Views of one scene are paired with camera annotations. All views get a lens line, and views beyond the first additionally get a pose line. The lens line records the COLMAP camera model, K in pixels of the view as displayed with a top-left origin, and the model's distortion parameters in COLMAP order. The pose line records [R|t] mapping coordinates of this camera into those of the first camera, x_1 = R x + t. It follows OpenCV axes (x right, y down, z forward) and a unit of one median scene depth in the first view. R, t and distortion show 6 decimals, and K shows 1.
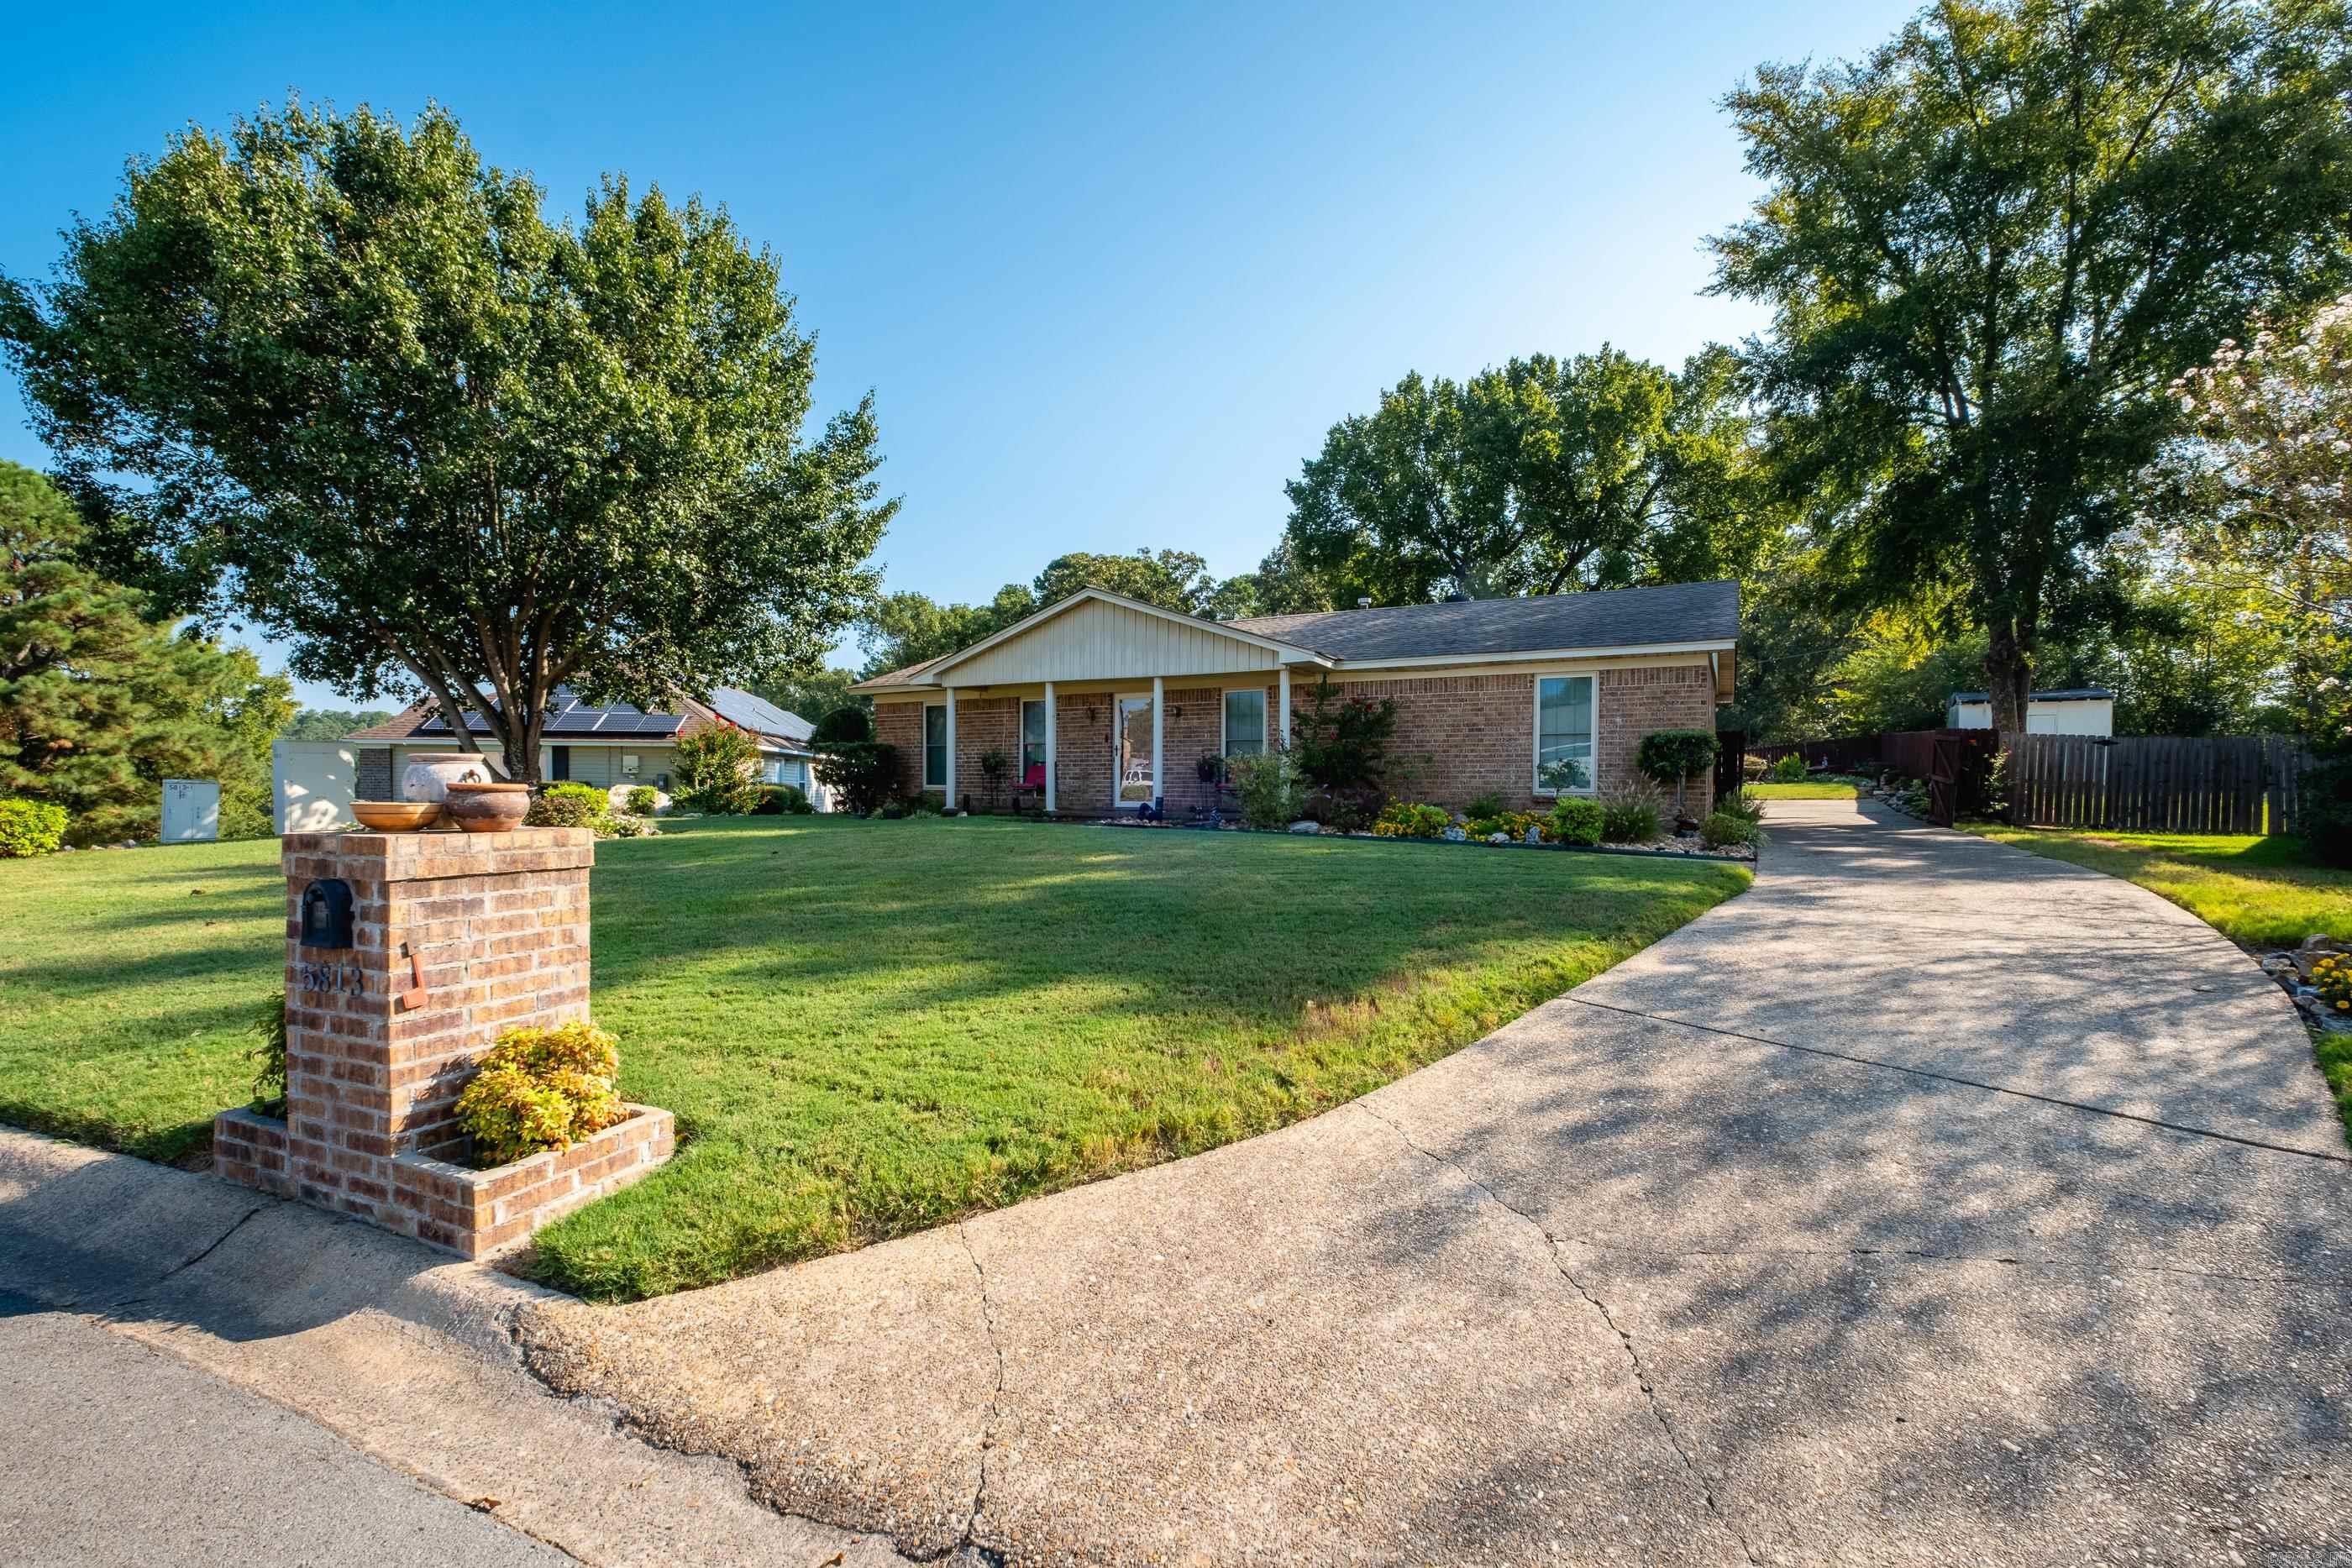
lens RADIAL K [[993.3, 0, 1176.1], [0, 993.3, 805.2], [0, 0, 1]] dist [-0.001868, -0.000904]
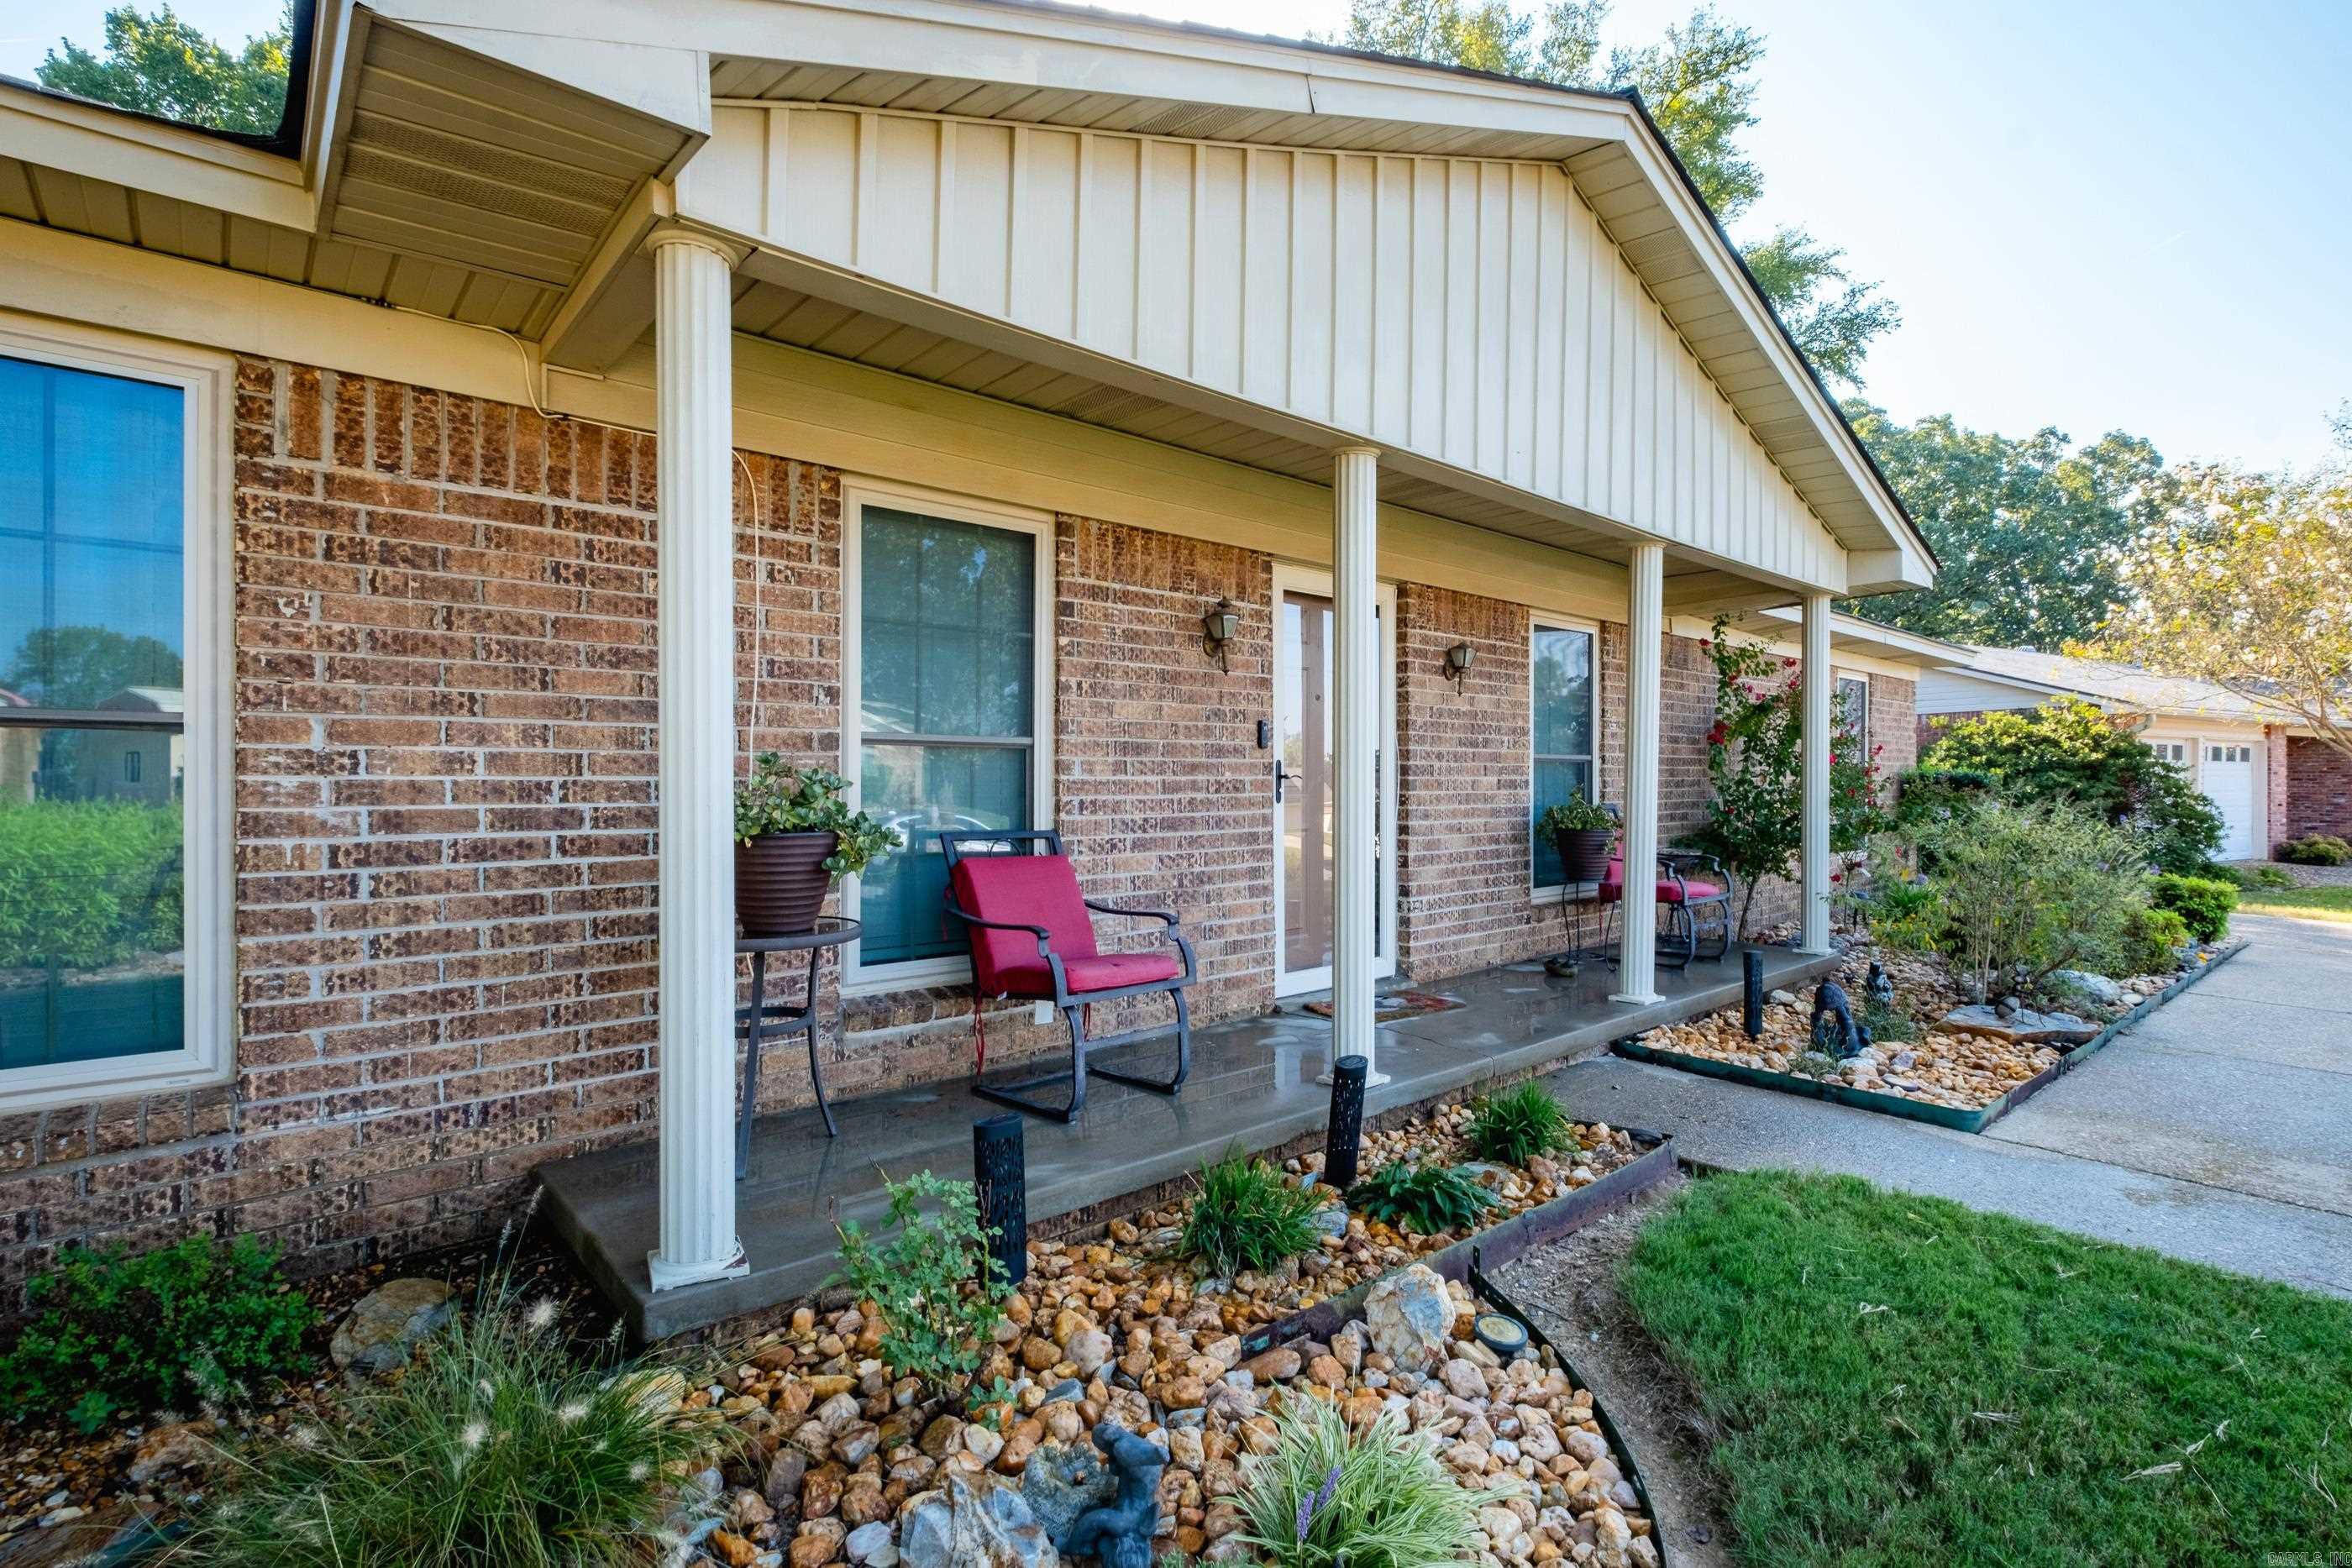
lens RADIAL K [[1064.4, 0, 1199.8], [0, 1064.4, 780.3], [0, 0, 1]] dist [-0.002131, -0.000808]
pose [[0.353152, -0.002114, 0.935564, -0.374201], [0.022944, 0.999716, -0.006401, -0.061938], [-0.935285, 0.023726, 0.353100, 1.054191]]
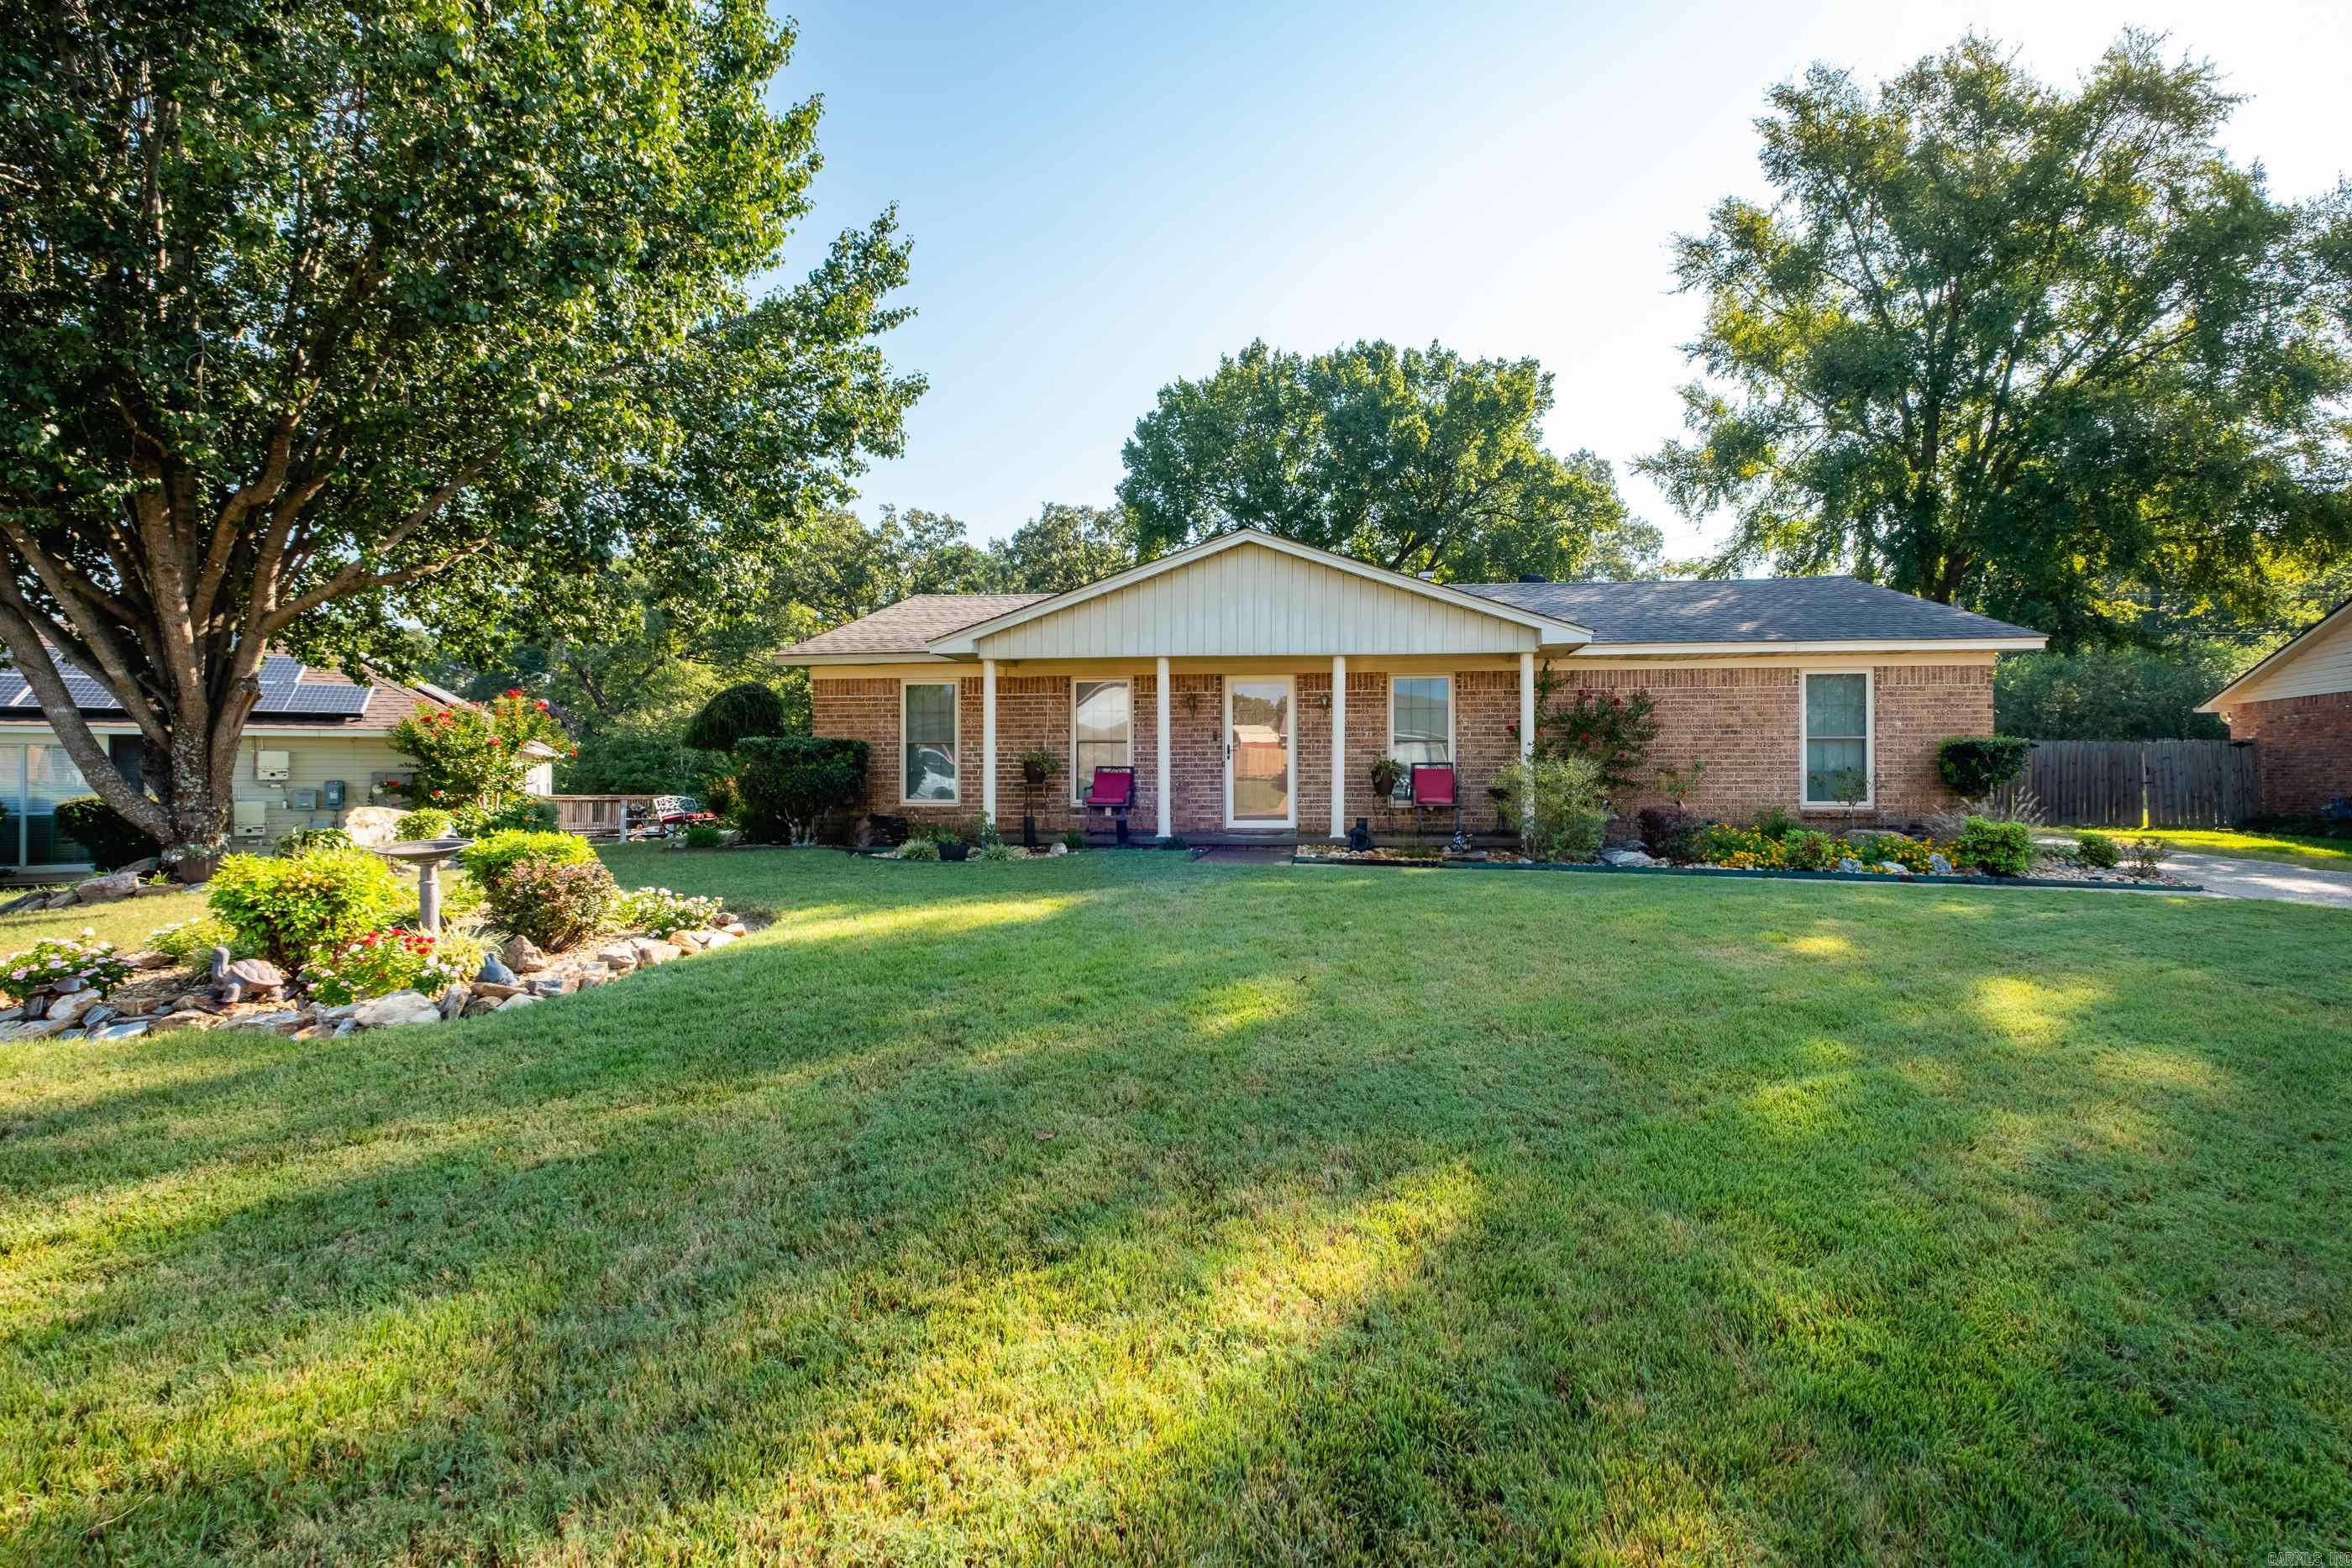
lens RADIAL K [[1022.7, 0, 1200.6], [0, 1022.7, 766.7], [0, 0, 1]] dist [-0.005396, -0.000528]
pose [[0.931771, -0.002937, 0.363035, -0.407871], [0.012664, 0.999622, -0.024419, -0.029679], [-0.362826, 0.027351, 0.931456, 0.340128]]
